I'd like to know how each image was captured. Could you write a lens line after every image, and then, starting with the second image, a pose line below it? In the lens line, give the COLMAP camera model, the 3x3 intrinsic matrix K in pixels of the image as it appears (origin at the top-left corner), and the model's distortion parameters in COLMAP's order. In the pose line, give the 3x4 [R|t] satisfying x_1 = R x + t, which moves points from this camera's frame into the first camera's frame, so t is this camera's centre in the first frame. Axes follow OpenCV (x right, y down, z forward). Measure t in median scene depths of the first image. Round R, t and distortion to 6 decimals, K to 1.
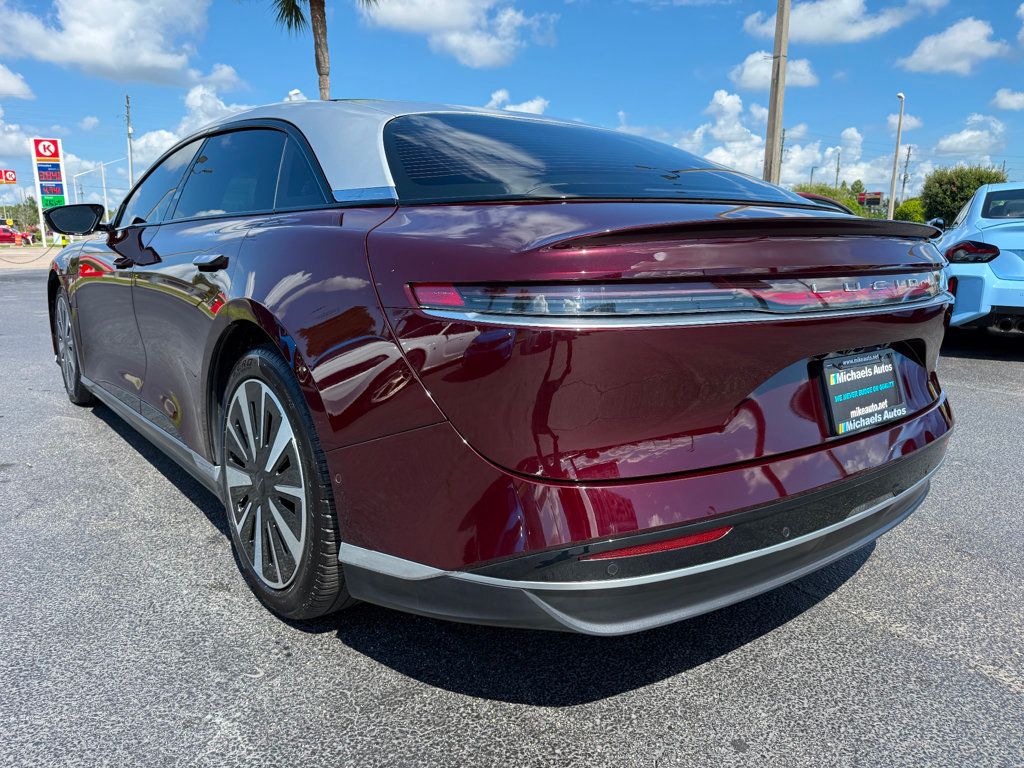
lens RADIAL K [[733.1, 0, 514.2], [0, 733.1, 379.7], [0, 0, 1]] dist [0.007130, -0.020897]
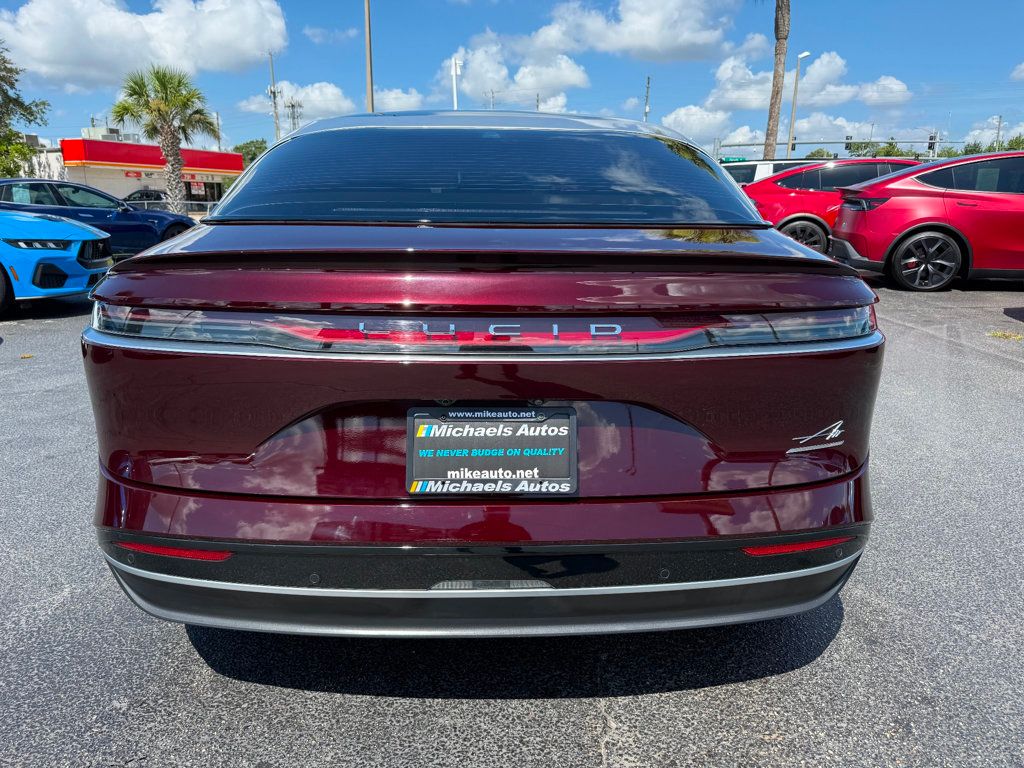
lens RADIAL K [[733.1, 0, 516.4], [0, 733.1, 385.0], [0, 0, 1]] dist [0.007130, -0.020897]
pose [[0.790547, 0.136973, -0.596887, 0.997216], [-0.108650, 0.990574, 0.083415, -0.133717], [0.602687, -0.001092, 0.797977, 0.358308]]
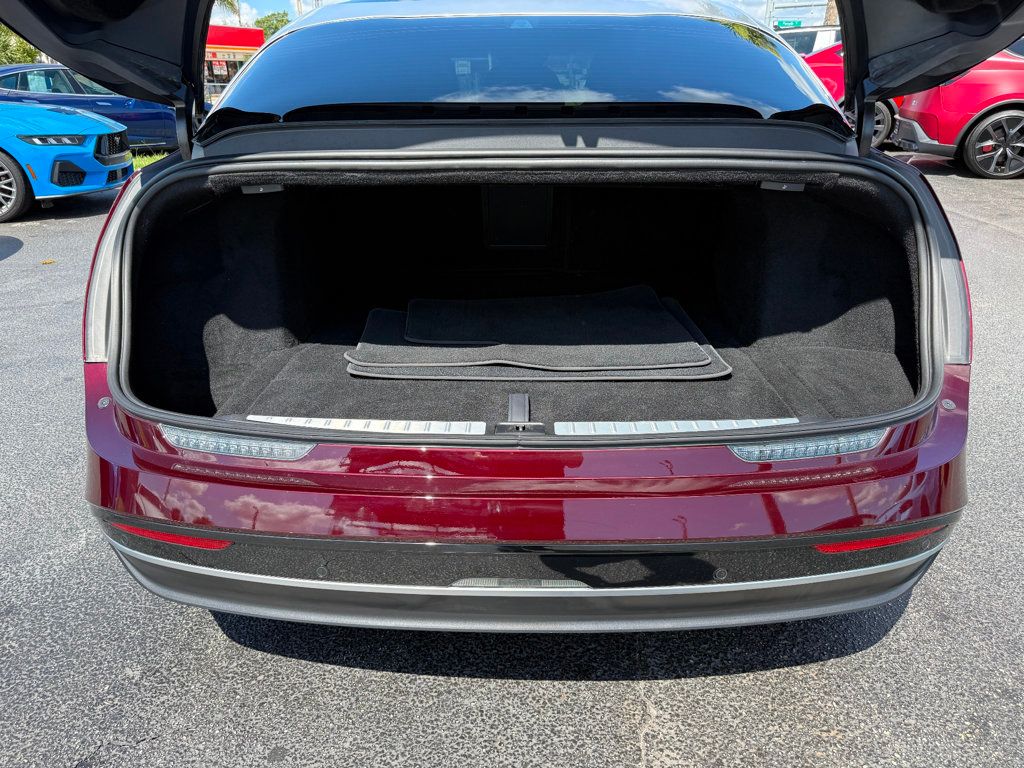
lens RADIAL K [[733.1, 0, 504.7], [0, 733.1, 387.7], [0, 0, 1]] dist [0.007130, -0.020897]
pose [[0.753870, 0.234033, -0.613929, 0.897681], [-0.100495, 0.964487, 0.244265, -0.202764], [0.649293, -0.122447, 0.750617, 0.473716]]
